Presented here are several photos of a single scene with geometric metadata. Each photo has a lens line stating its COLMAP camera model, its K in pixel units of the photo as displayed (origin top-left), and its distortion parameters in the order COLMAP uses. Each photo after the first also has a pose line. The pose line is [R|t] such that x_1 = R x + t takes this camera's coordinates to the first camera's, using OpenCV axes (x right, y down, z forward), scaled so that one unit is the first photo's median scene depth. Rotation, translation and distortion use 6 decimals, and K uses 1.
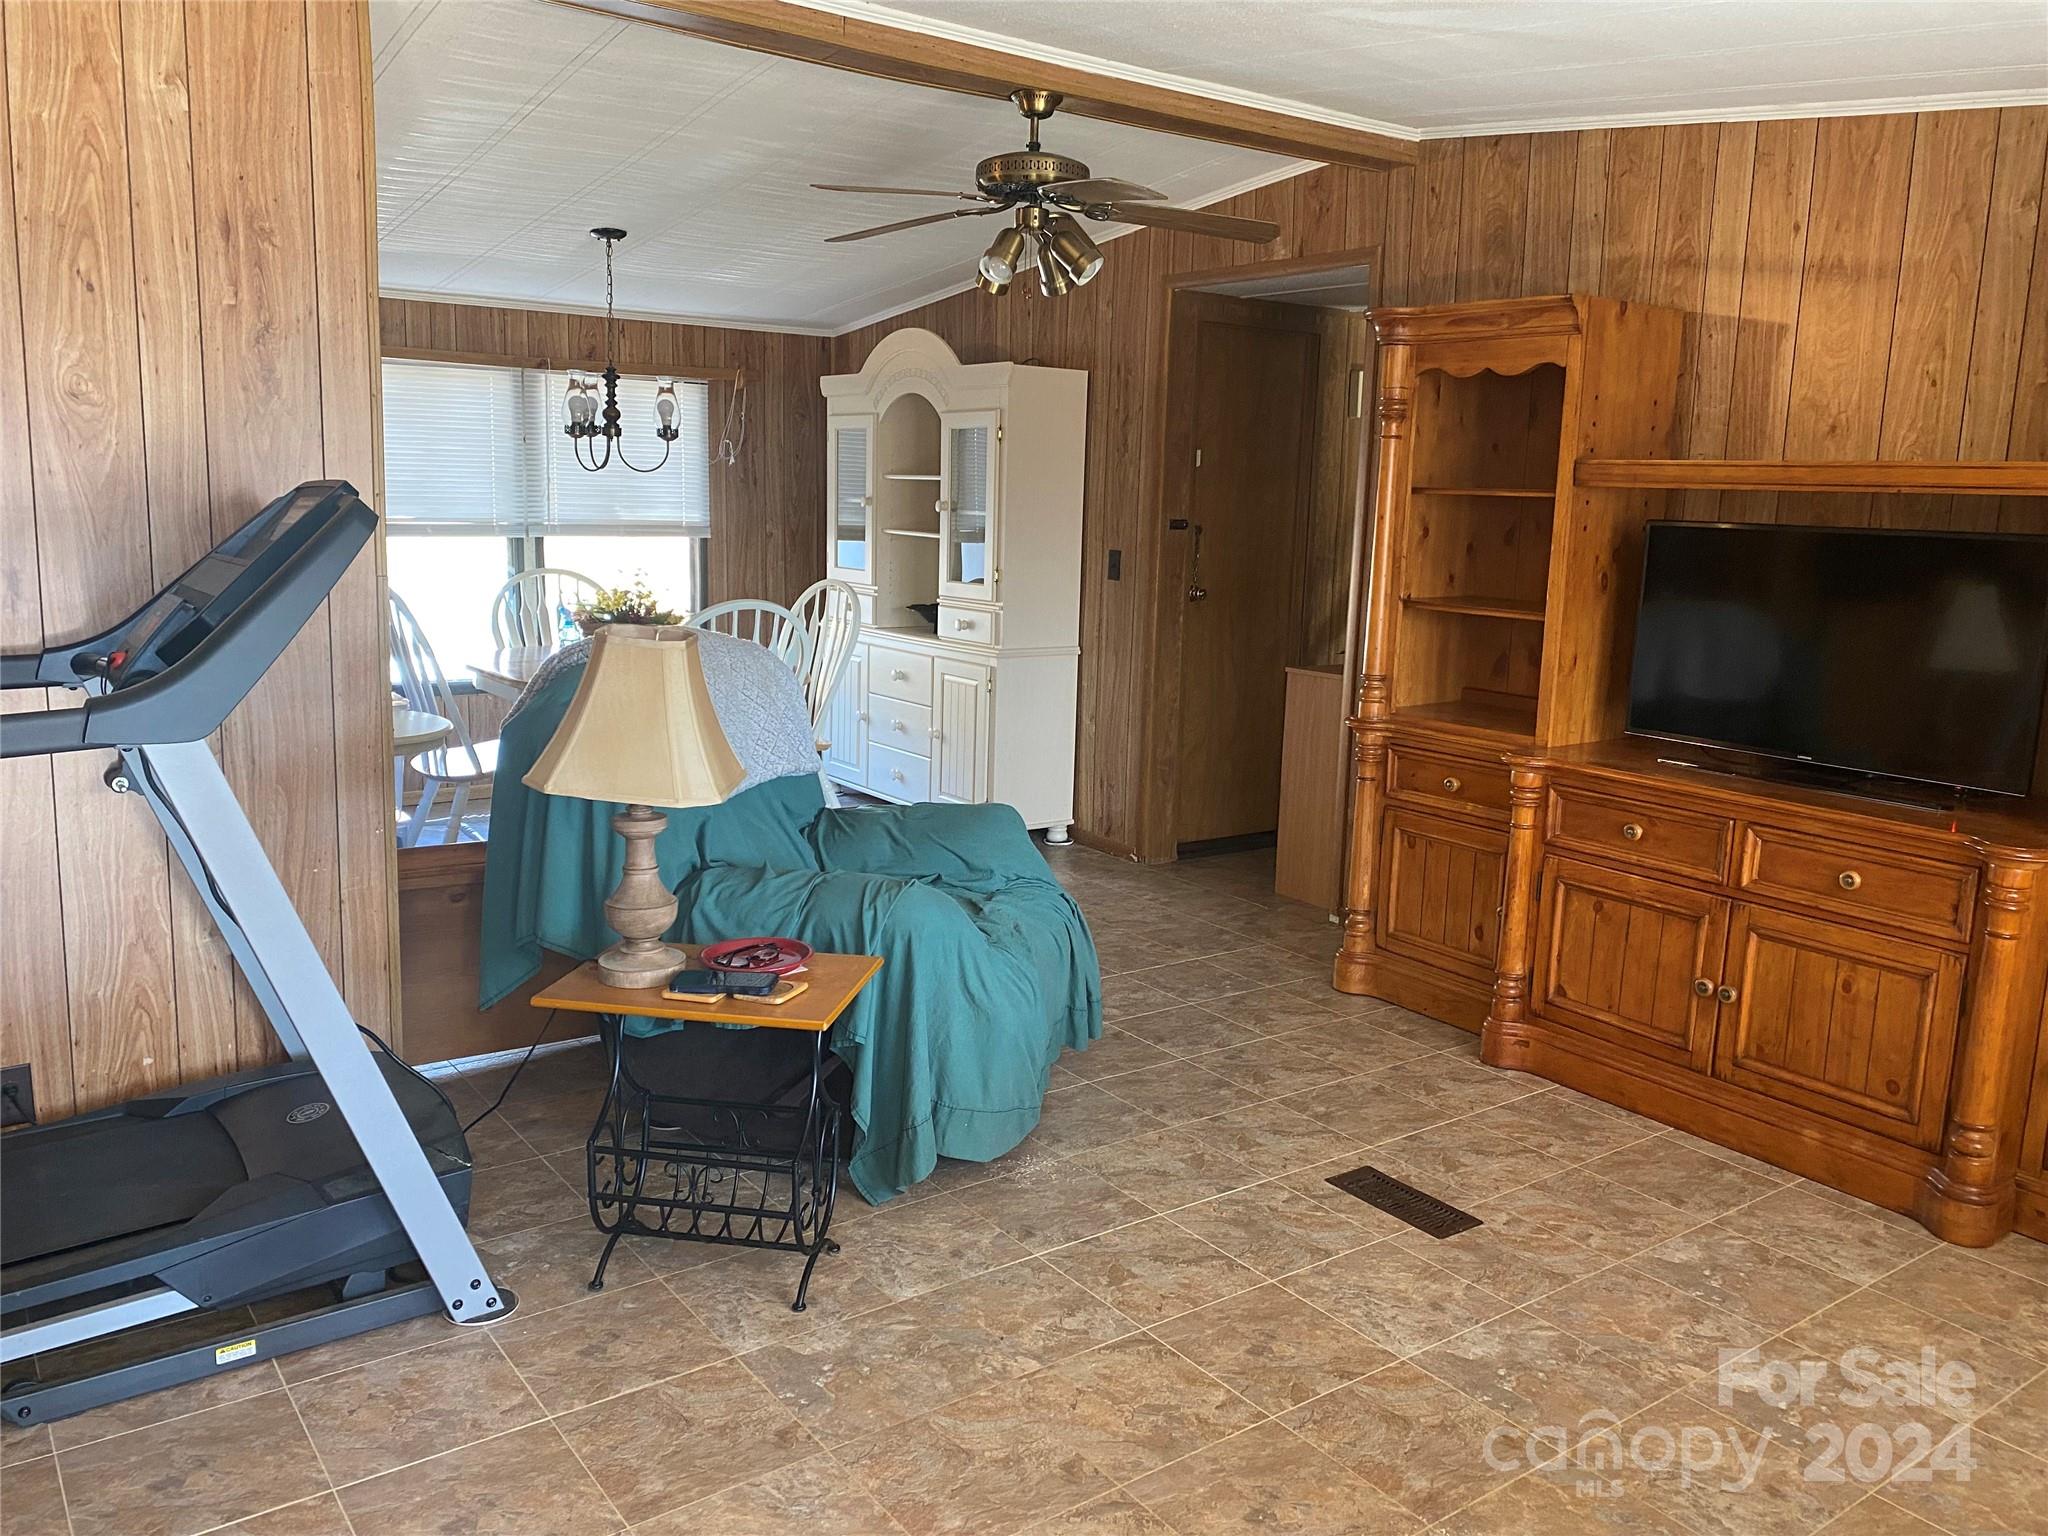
lens RADIAL K [[1564.5, 0, 1019.3], [0, 1564.5, 756.4], [0, 0, 1]] dist [0.050670, -0.055983]
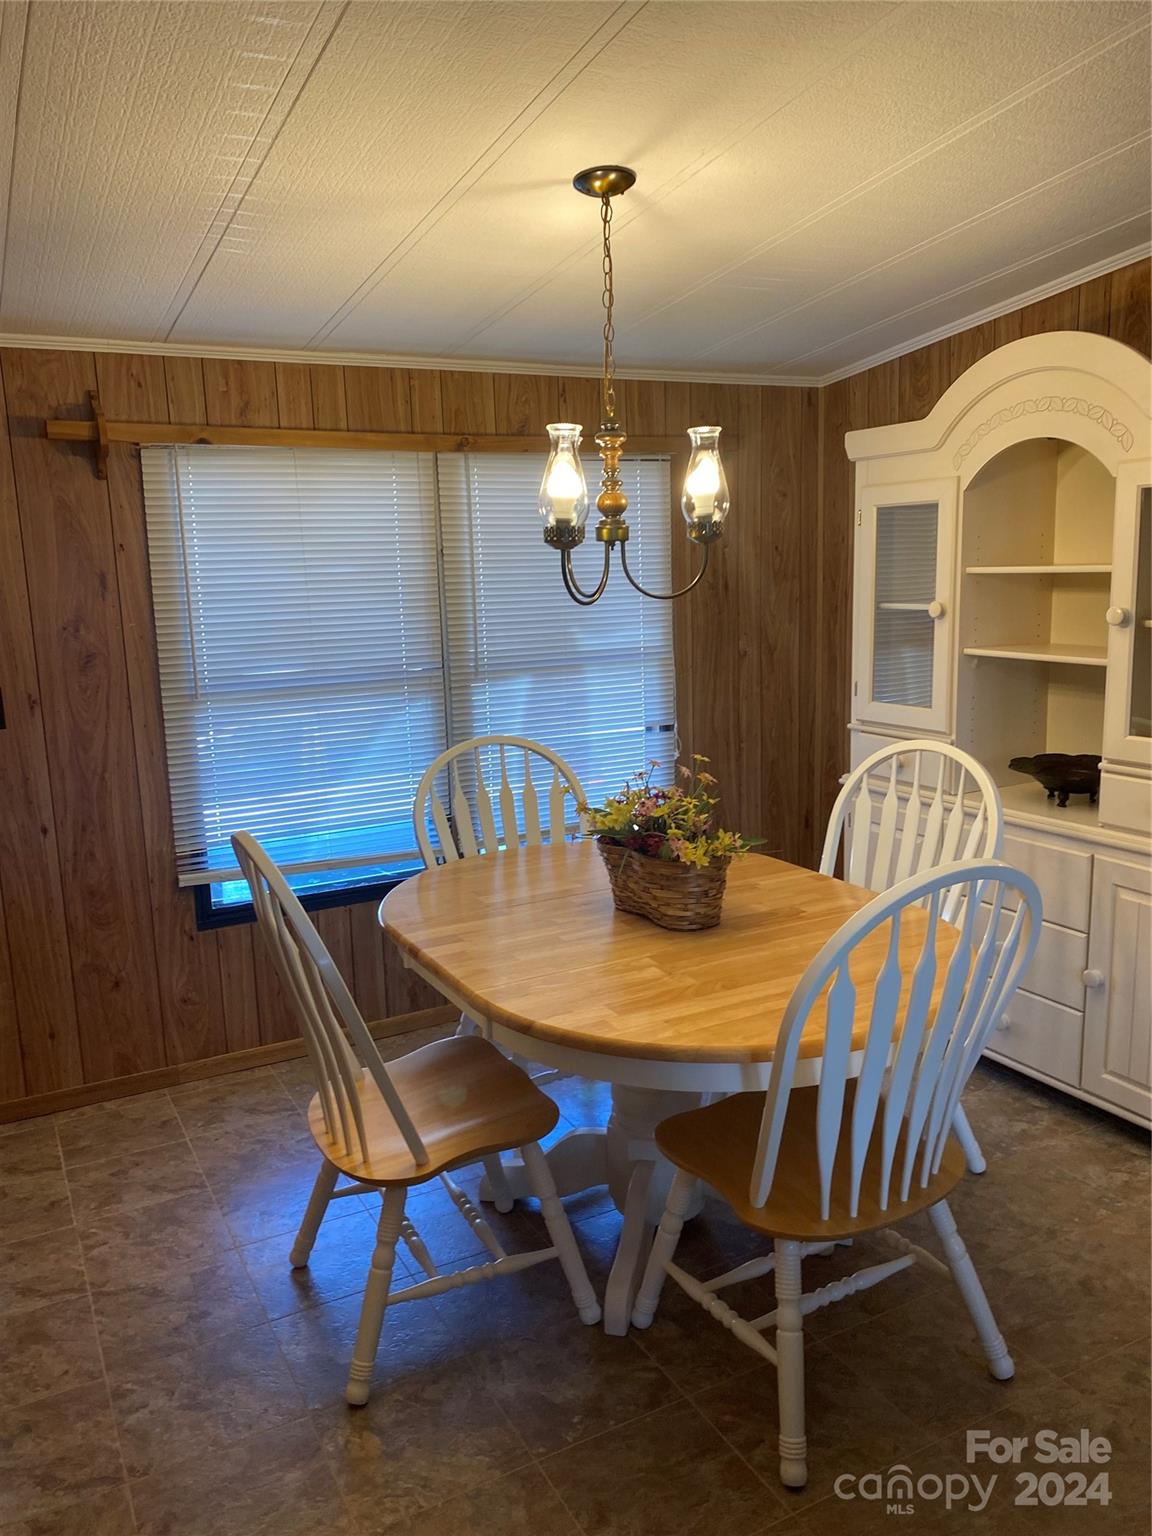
lens RADIAL K [[1173.4, 0, 570.5], [0, 1173.4, 765.5], [0, 0, 1]] dist [0.050670, -0.055983]
pose [[0.987947, -0.033119, -0.151210, -0.271933], [0.033378, 0.999442, -0.000825, -0.154395], [0.151153, -0.004232, 0.988501, 0.729757]]
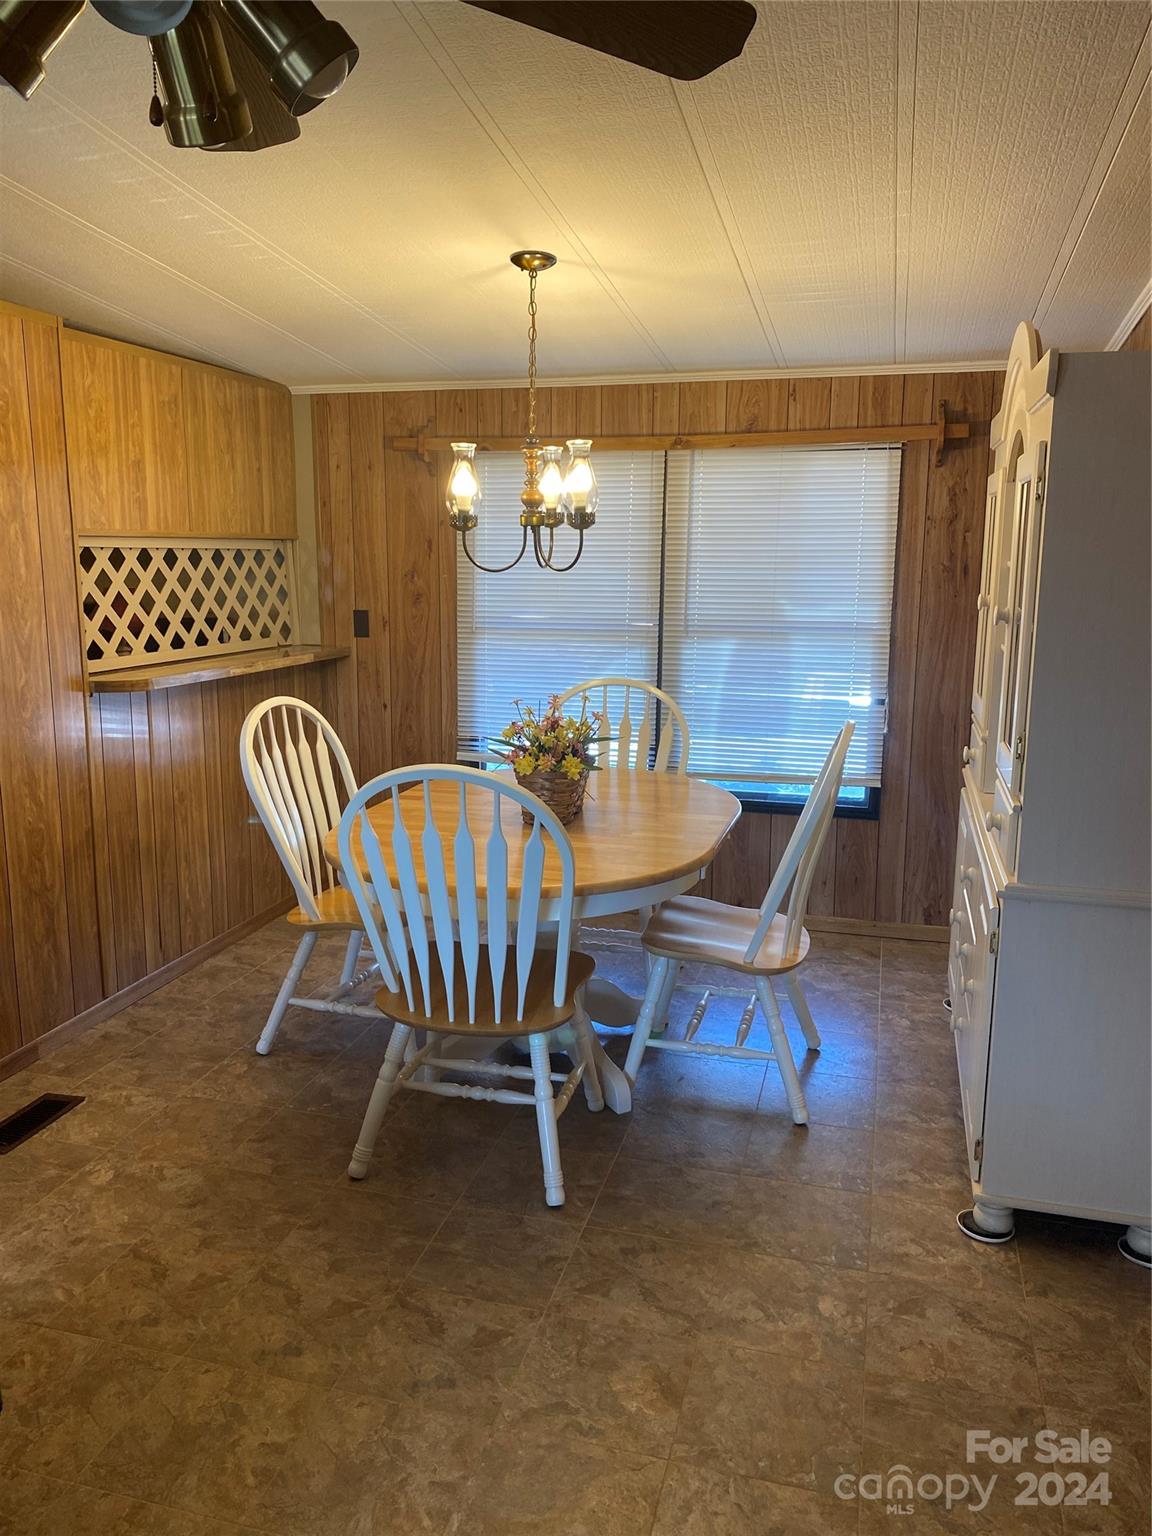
lens RADIAL K [[1173.4, 0, 591.5], [0, 1173.4, 742.9], [0, 0, 1]] dist [0.050670, -0.055983]
pose [[0.614919, 0.105721, -0.781471, 0.293052], [-0.118310, 0.992125, 0.041124, -0.160337], [0.779665, 0.067168, 0.622584, 0.864189]]
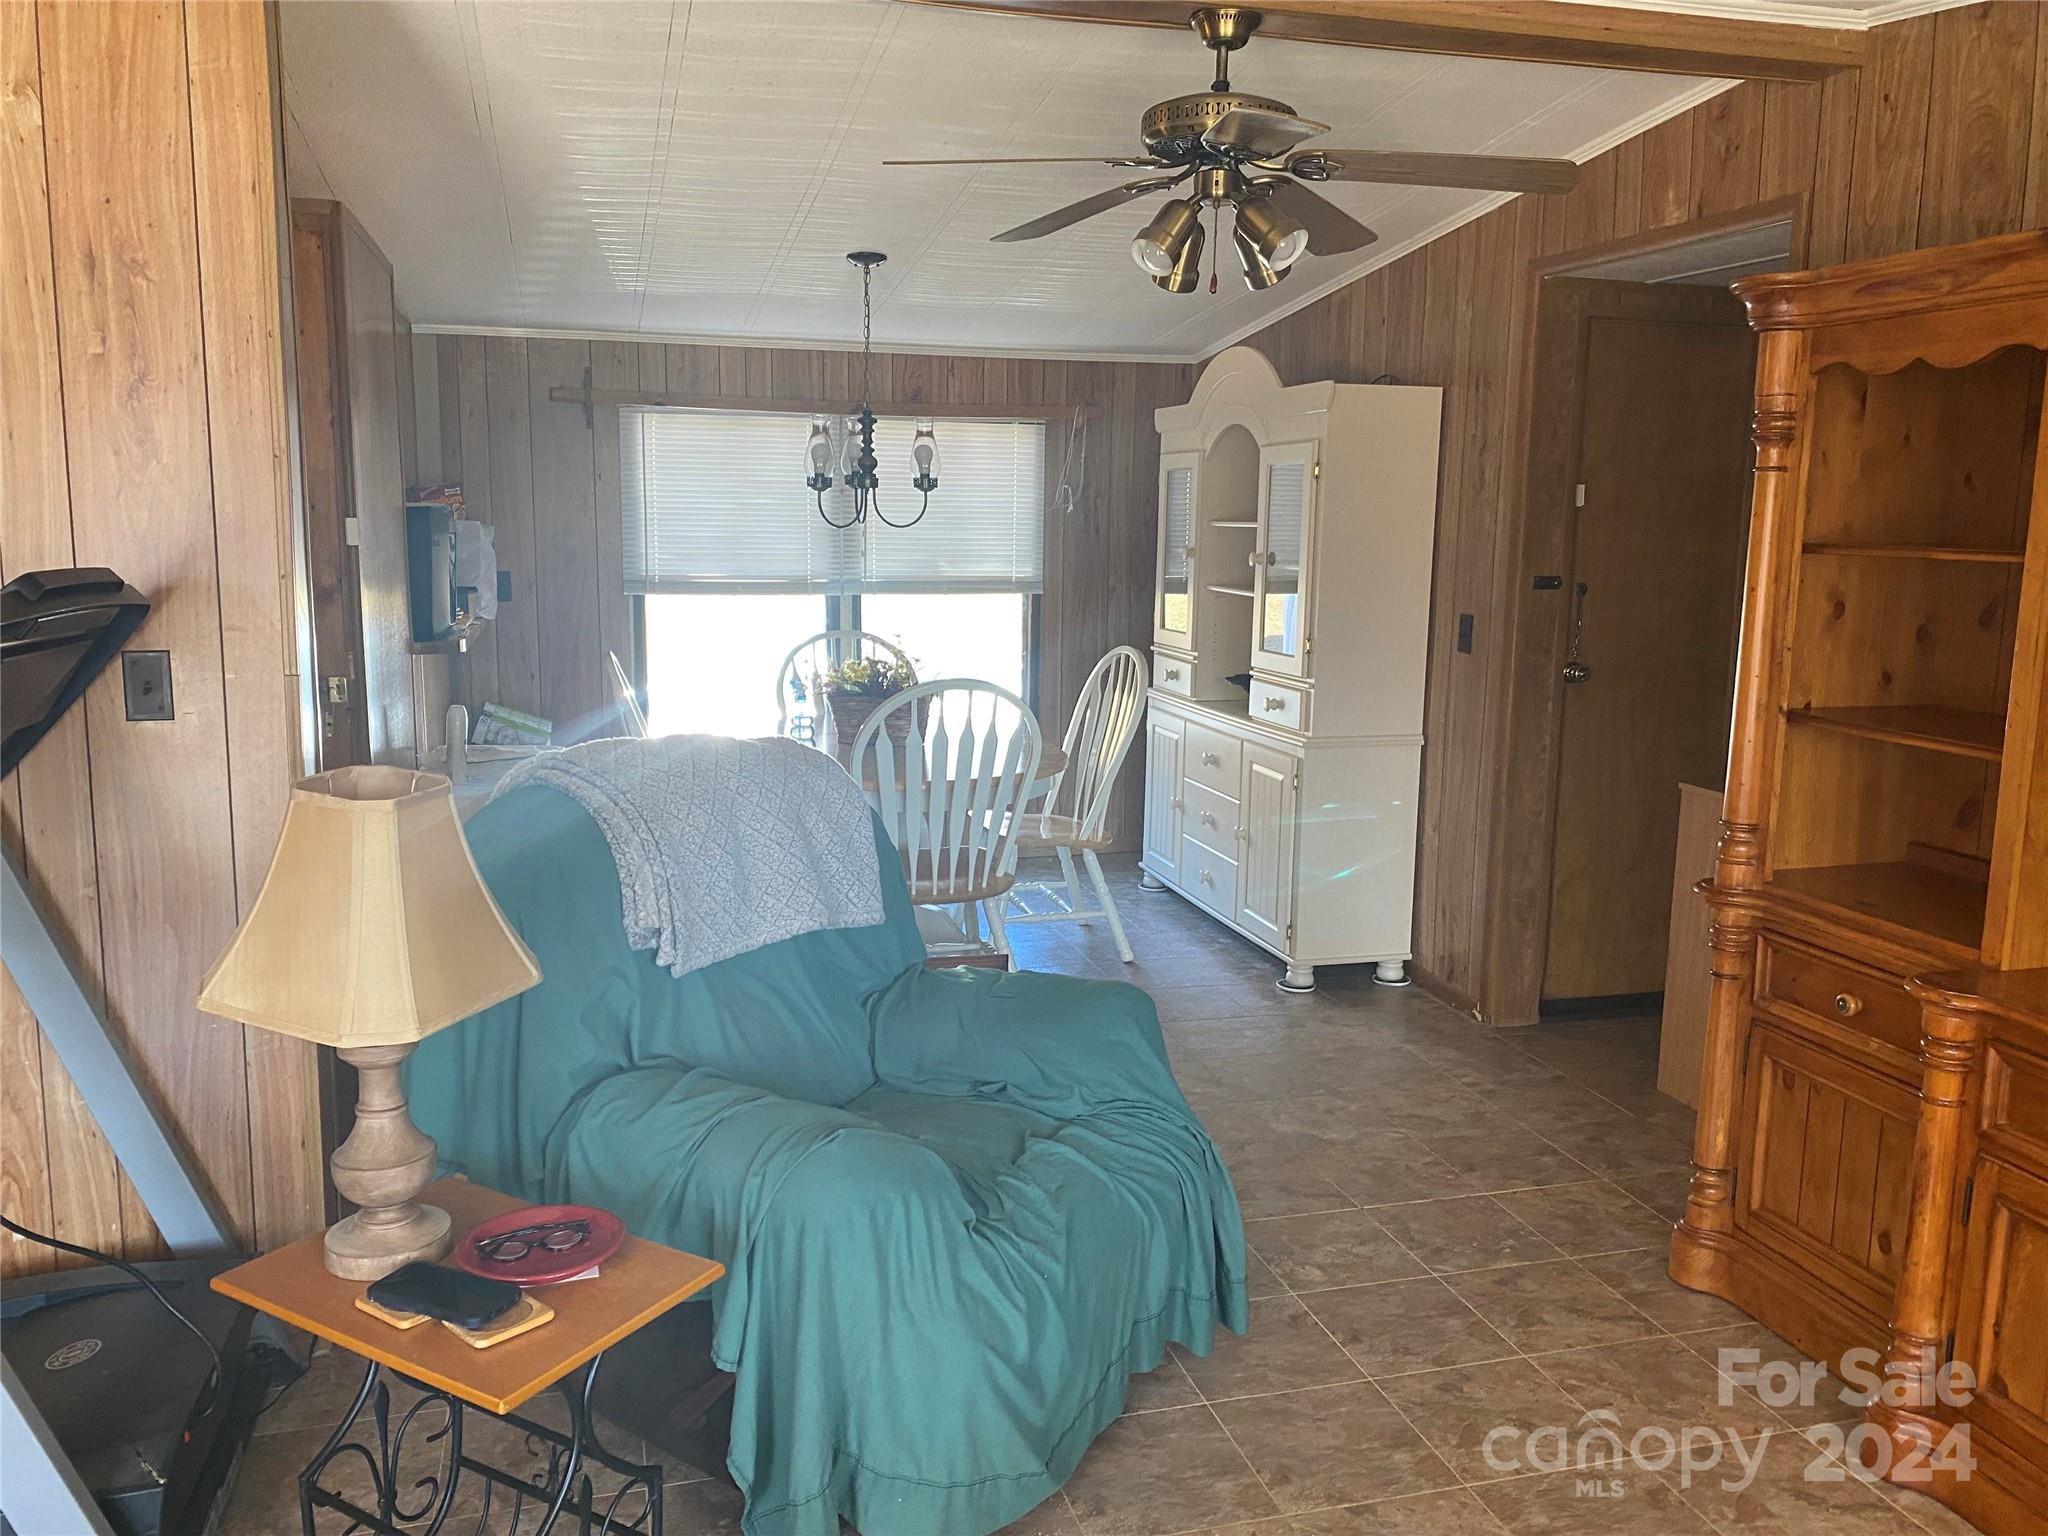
lens RADIAL K [[1564.5, 0, 1021.7], [0, 1564.5, 754.4], [0, 0, 1]] dist [0.050670, -0.055983]
pose [[0.937448, 0.038833, -0.345952, 0.172587], [-0.046281, 0.998840, -0.013291, -0.058264], [0.345035, 0.028471, 0.938158, 0.265192]]
